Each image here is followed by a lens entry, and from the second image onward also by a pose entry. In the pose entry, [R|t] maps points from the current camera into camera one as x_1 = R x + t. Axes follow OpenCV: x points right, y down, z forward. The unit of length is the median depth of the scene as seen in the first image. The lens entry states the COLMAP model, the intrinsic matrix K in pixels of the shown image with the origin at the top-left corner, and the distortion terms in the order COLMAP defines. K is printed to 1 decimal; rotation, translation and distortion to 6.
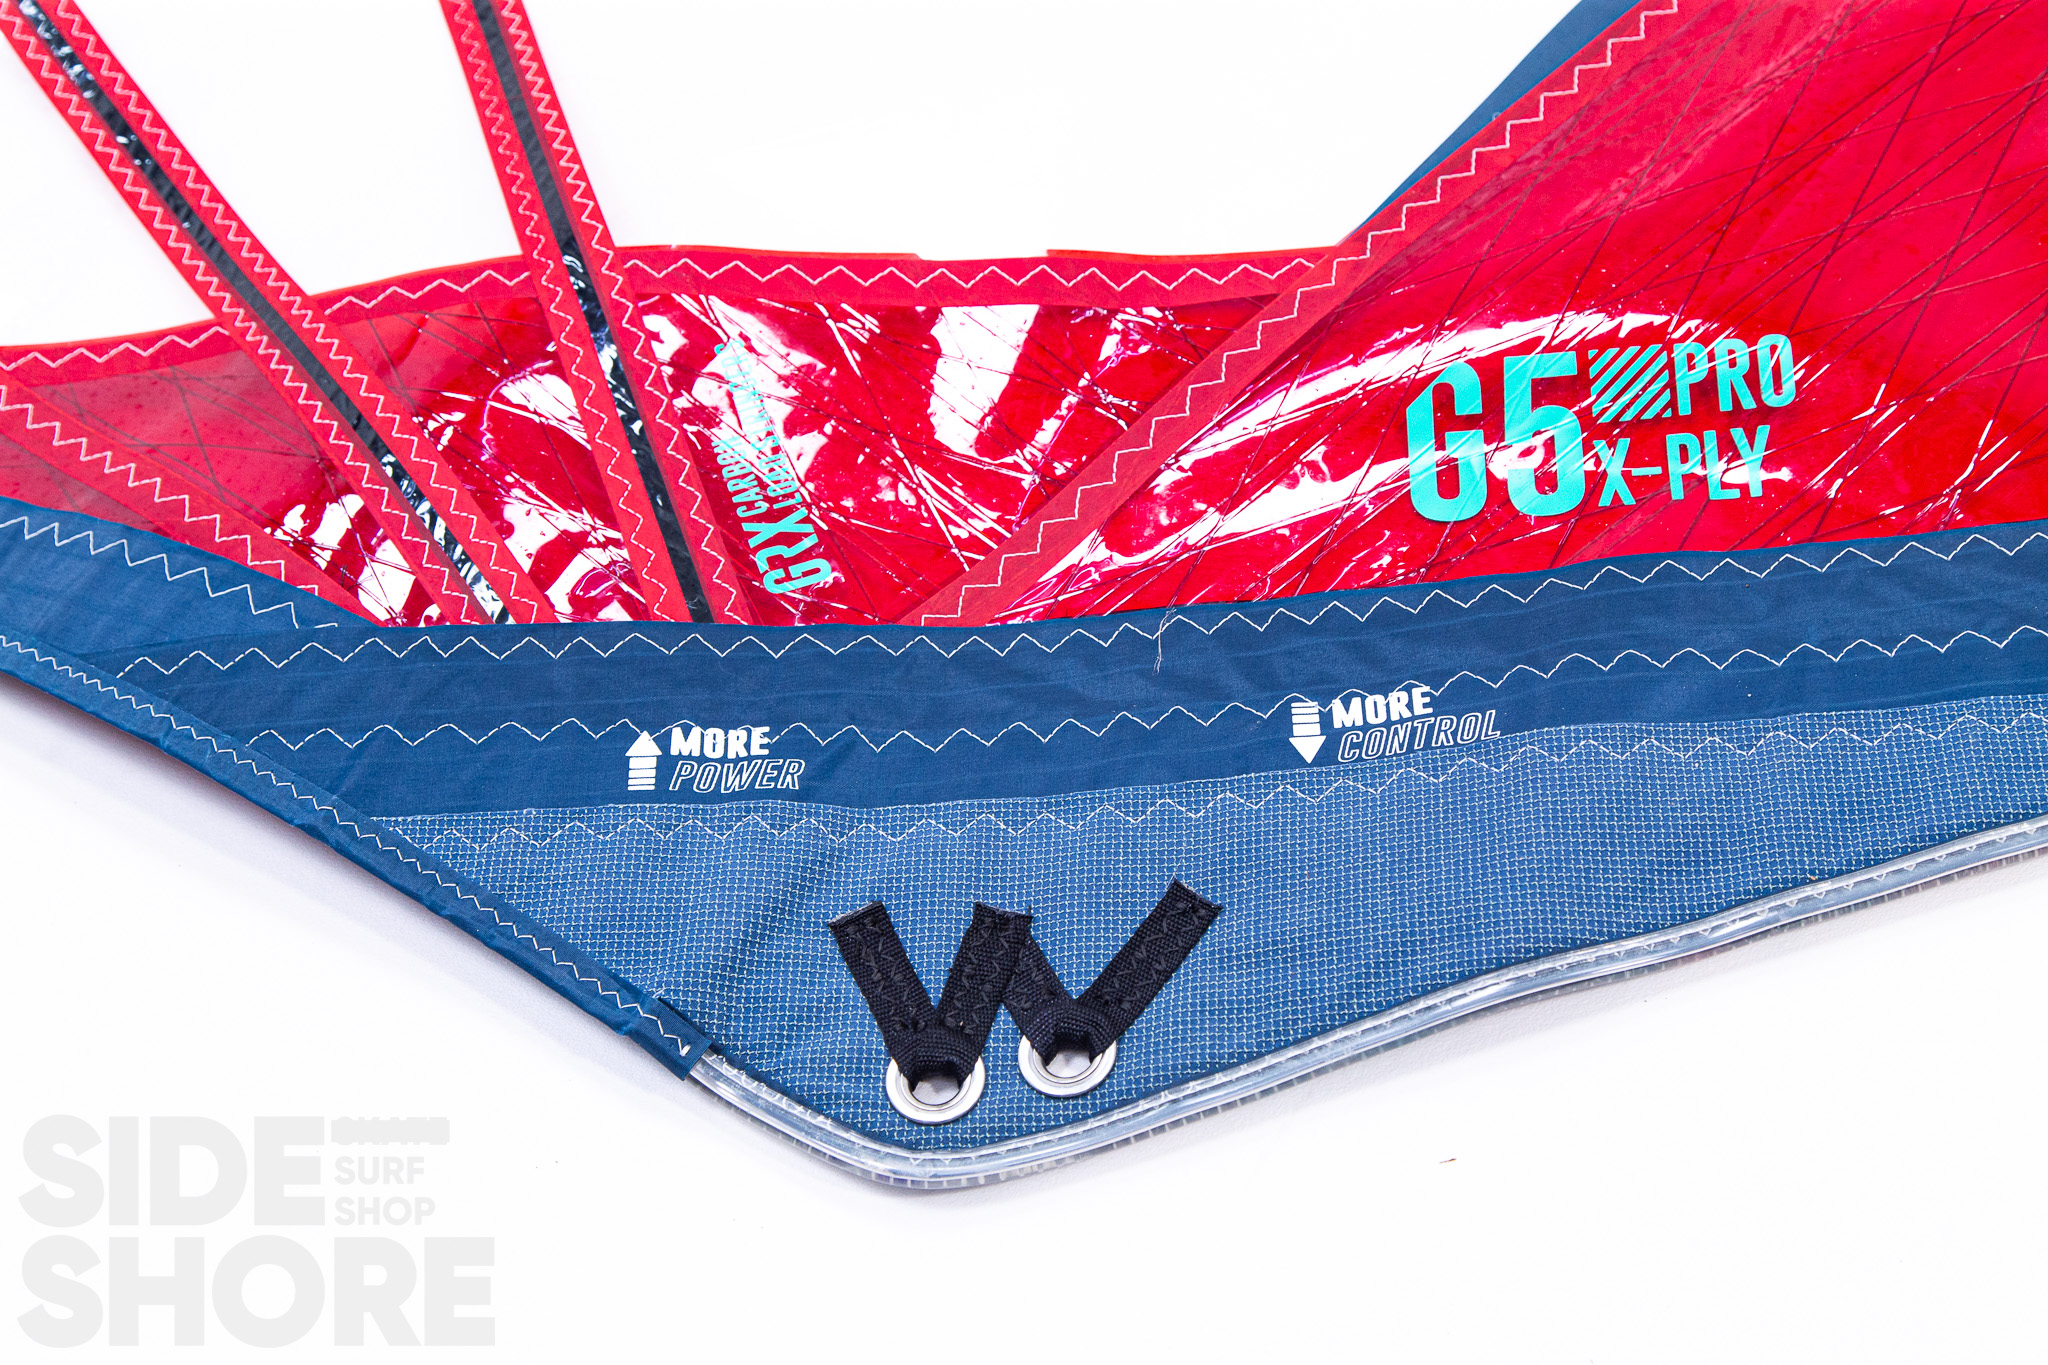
lens RADIAL K [[3121.3, 0, 1024.0], [0, 3121.3, 682.5], [0, 0, 1]] dist [0.009788, -0.060832]
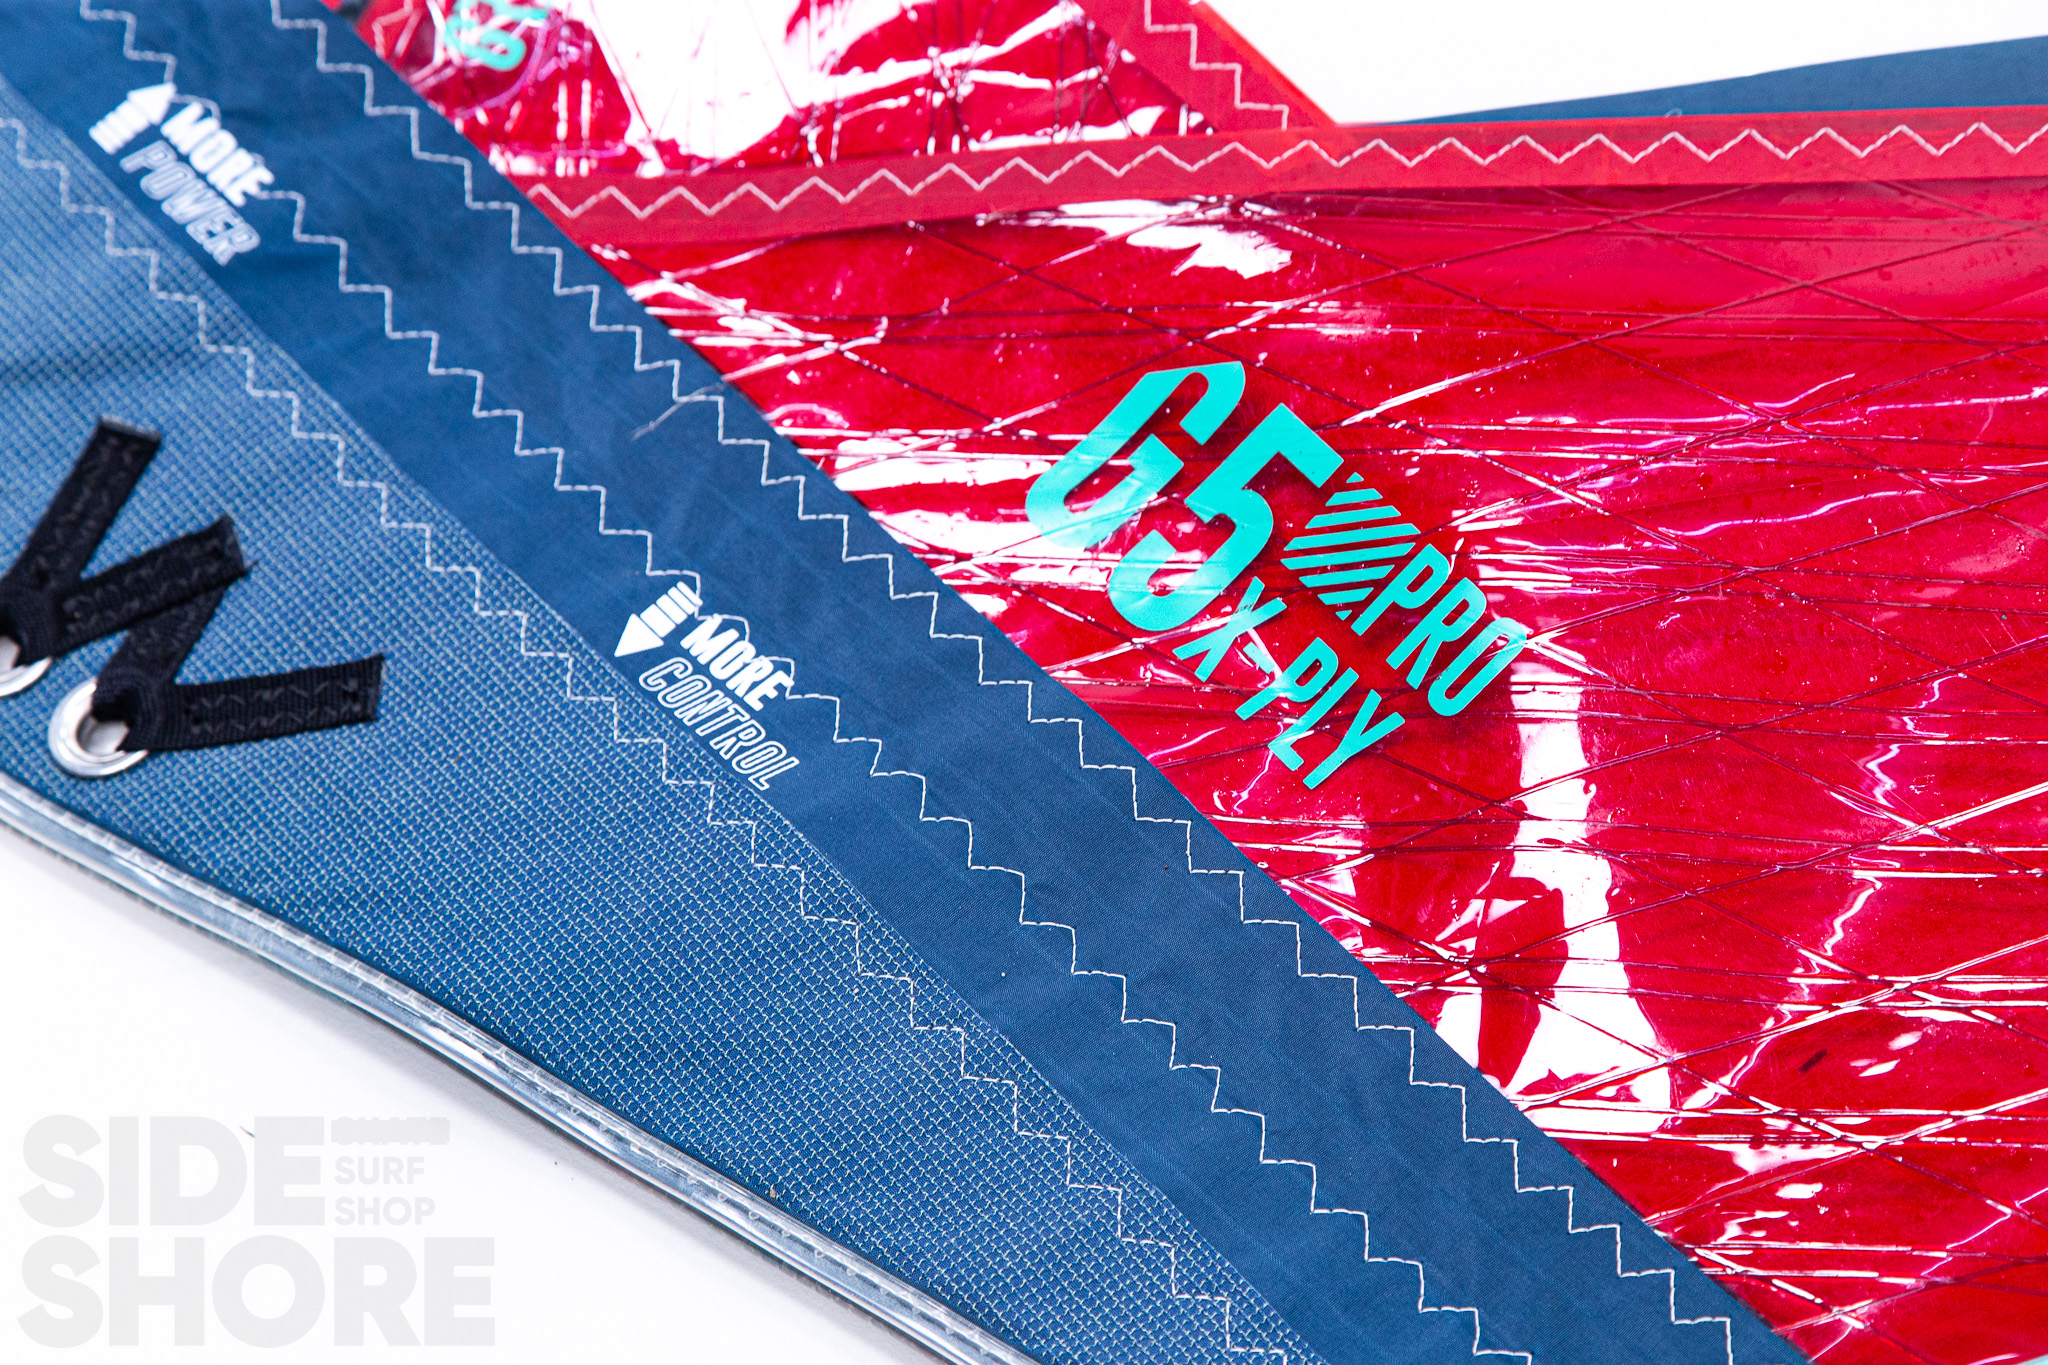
lens RADIAL K [[5934.1, 0, 1024.0], [0, 5934.1, 682.5], [0, 0, 1]] dist [0.123783, -1.786528]
pose [[0.639515, 0.643968, -0.419911, 0.749119], [-0.522977, 0.764762, 0.376344, -0.551059], [0.563486, -0.021073, 0.825857, -0.118263]]
